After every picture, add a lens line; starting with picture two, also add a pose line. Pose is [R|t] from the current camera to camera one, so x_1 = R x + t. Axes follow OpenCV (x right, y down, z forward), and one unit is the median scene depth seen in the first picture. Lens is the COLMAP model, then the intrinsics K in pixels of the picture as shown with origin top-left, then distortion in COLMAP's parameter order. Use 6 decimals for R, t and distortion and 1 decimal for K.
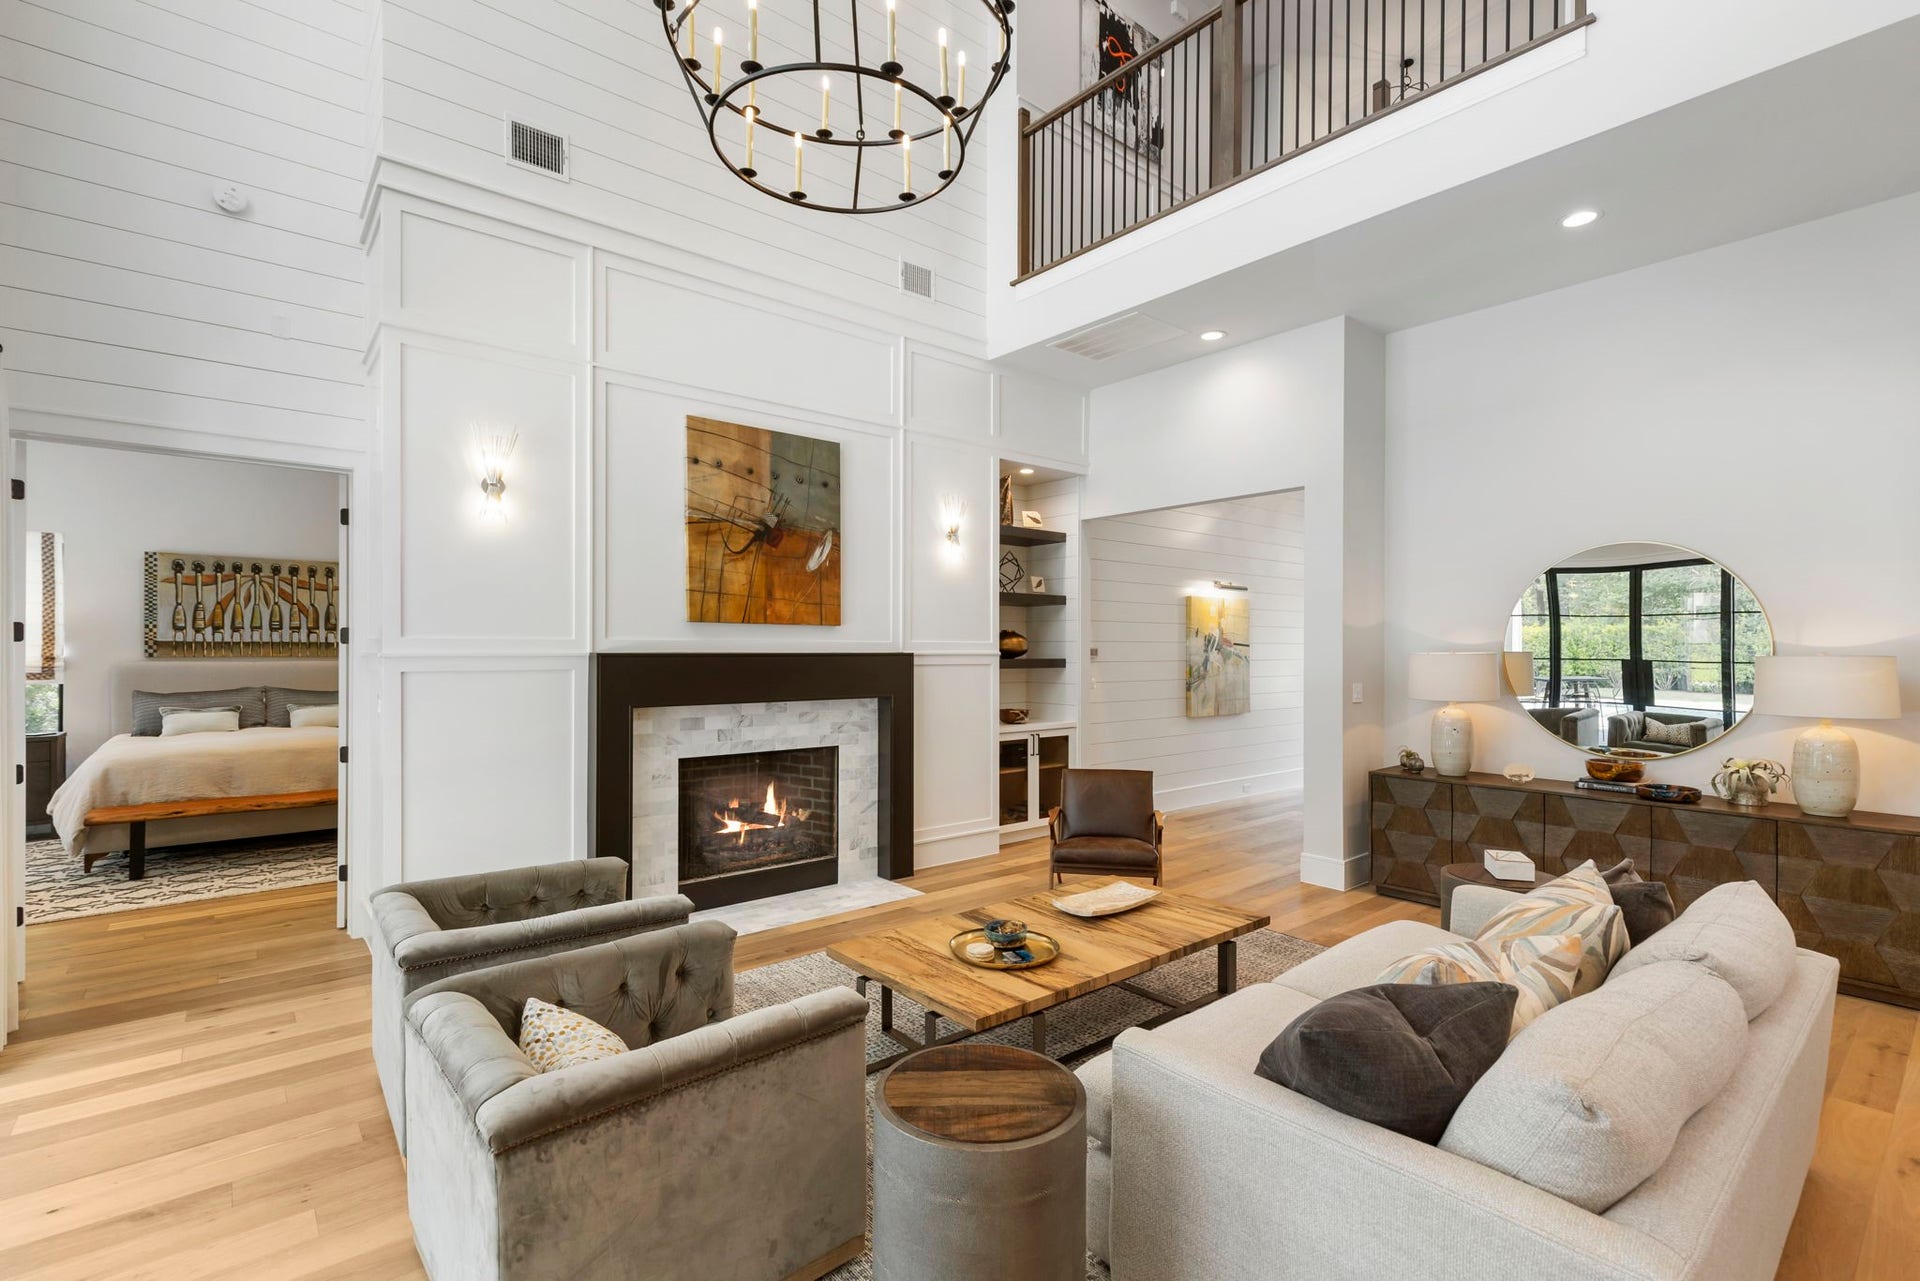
lens RADIAL K [[884.2, 0, 962.2], [0, 884.2, 641.2], [0, 0, 1]] dist [0.008864, -0.001467]
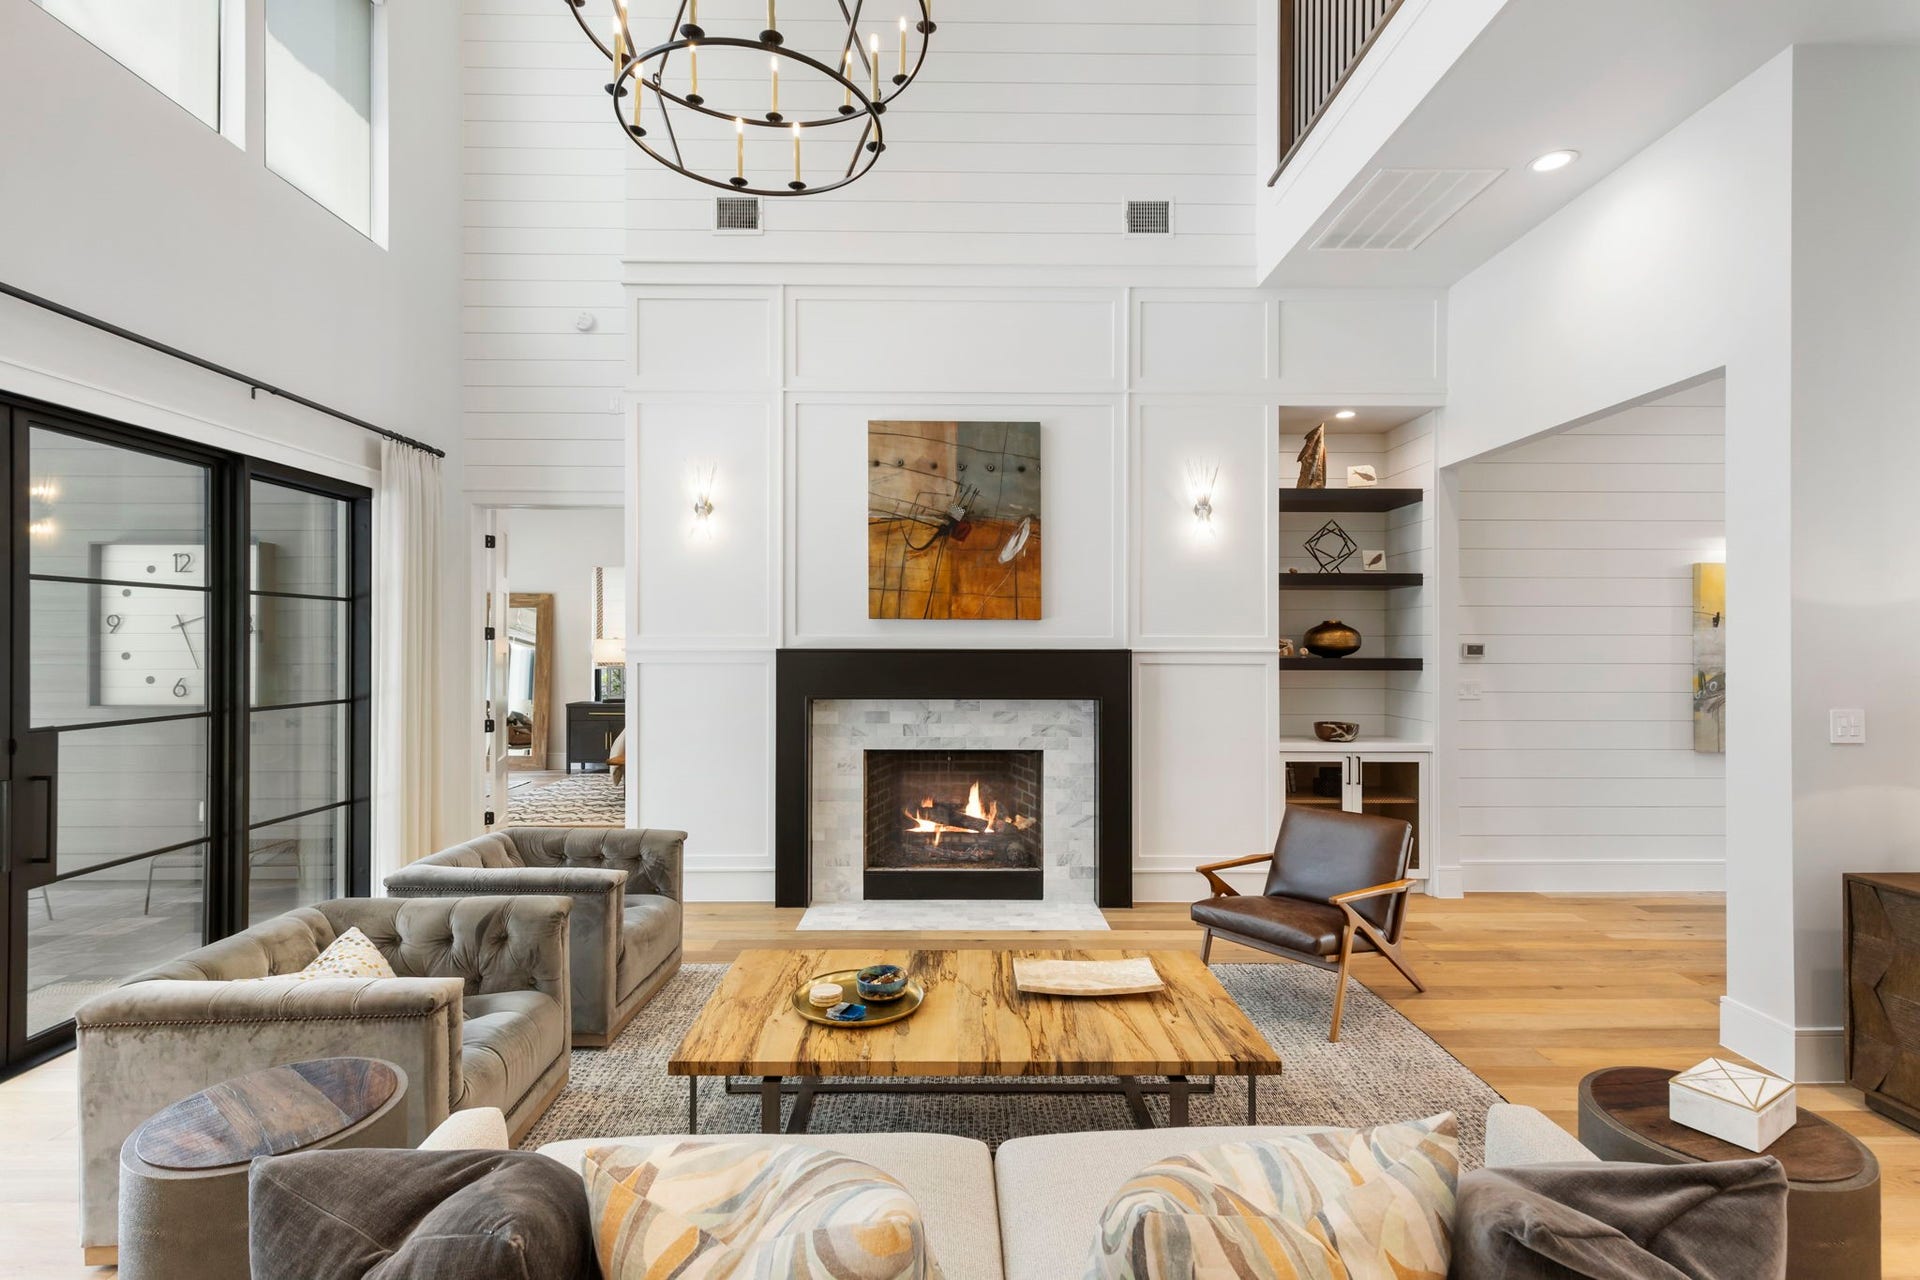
lens RADIAL K [[884.2, 0, 949.9], [0, 884.2, 632.7], [0, 0, 1]] dist [0.008864, -0.001467]
pose [[0.768280, -0.009514, -0.640044, 0.392599], [0.005838, 0.999952, -0.007855, 0.002781], [0.640088, 0.002298, 0.768298, 0.240898]]
